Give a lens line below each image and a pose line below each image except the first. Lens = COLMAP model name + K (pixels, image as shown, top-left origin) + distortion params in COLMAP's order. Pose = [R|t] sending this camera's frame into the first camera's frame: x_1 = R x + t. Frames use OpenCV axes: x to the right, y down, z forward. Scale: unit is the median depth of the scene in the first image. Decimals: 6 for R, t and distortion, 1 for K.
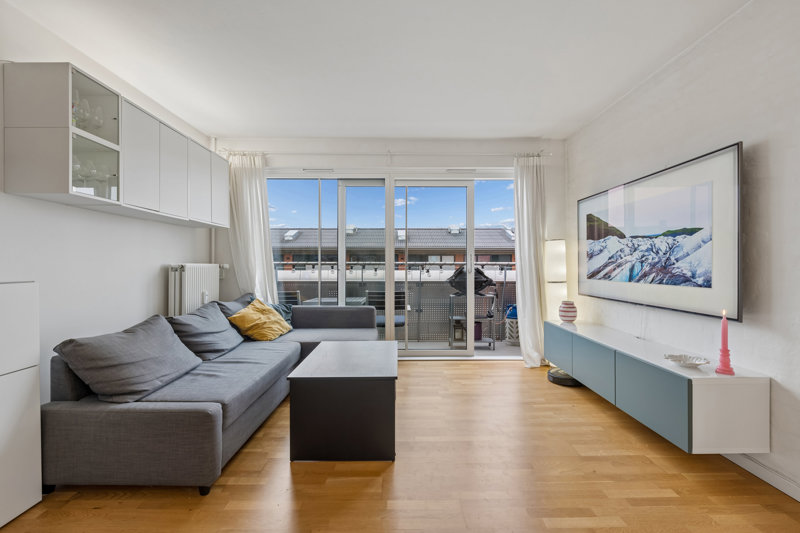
lens RADIAL K [[344.5, 0, 400.0], [0, 344.5, 266.5], [0, 0, 1]] dist [-0.002577, -0.000553]
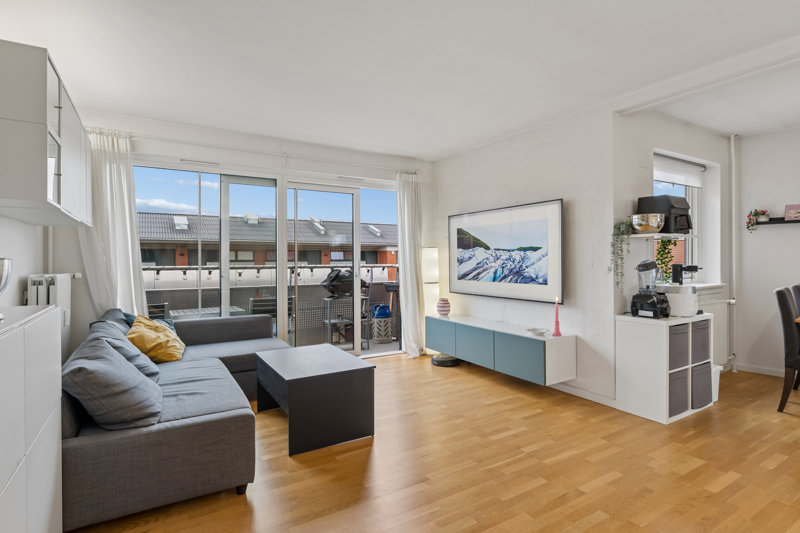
lens RADIAL K [[415.2, 0, 402.1], [0, 415.2, 260.2], [0, 0, 1]] dist [-0.002543, 0.000120]
pose [[0.855725, -0.003386, 0.517420, -0.445639], [0.006634, 0.999968, -0.004429, -0.032272], [-0.517388, 0.007222, 0.855720, -0.205509]]
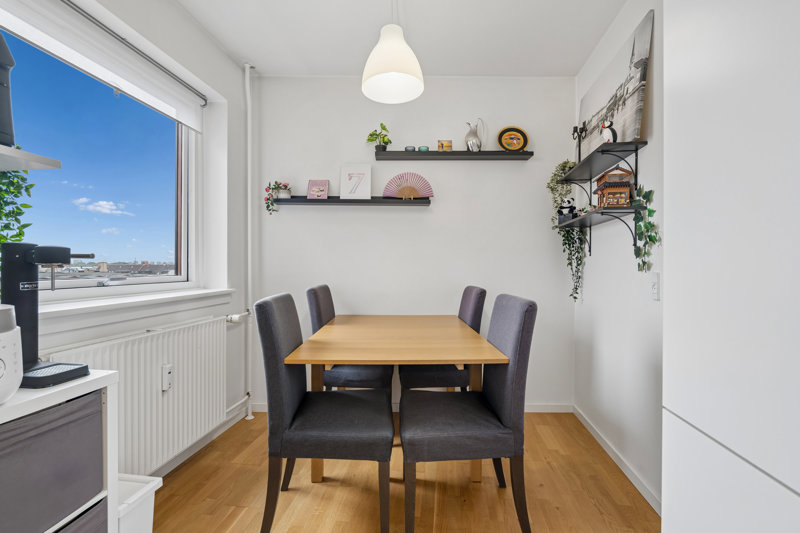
lens RADIAL K [[355.1, 0, 398.8], [0, 355.1, 269.6], [0, 0, 1]] dist [-0.001241, -0.000310]
pose [[0.140159, -0.006368, 0.990109, 0.548223], [0.001381, 0.999980, 0.006236, 0.003615], [-0.990128, 0.000493, 0.140165, -0.025207]]
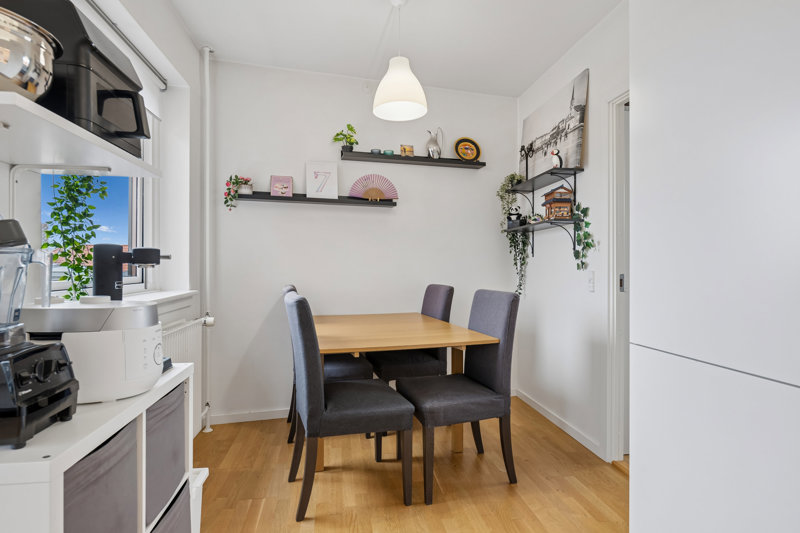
lens RADIAL K [[419.6, 0, 399.2], [0, 419.6, 268.8], [0, 0, 1]] dist [-0.000973, -0.000240]
pose [[-0.139627, -0.004397, 0.990194, 0.362034], [0.002967, 0.999984, 0.004859, 0.003225], [-0.990200, 0.003616, -0.139612, 0.160677]]
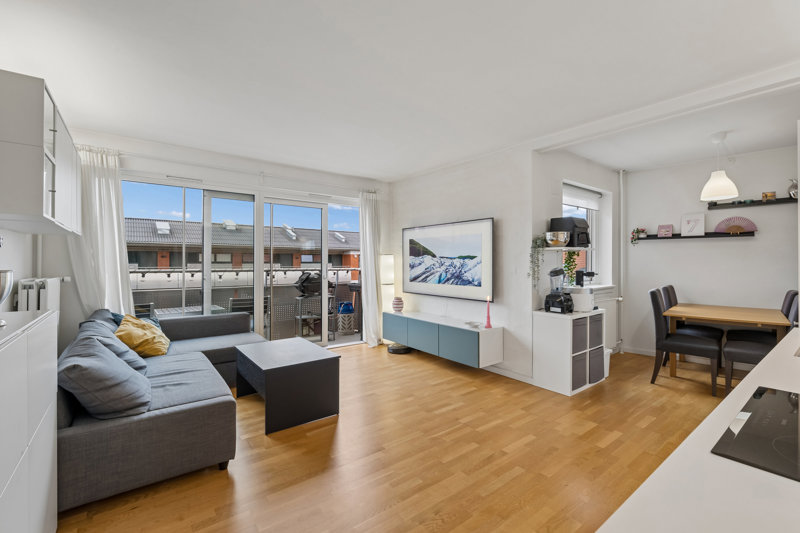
lens RADIAL K [[352.3, 0, 401.8], [0, 352.3, 262.0], [0, 0, 1]] dist [-0.001362, -0.000527]
pose [[0.794939, 0.002111, 0.606686, -0.459143], [0.000960, 0.999988, -0.004738, -0.047159], [-0.606689, 0.004348, 0.794927, -0.228494]]
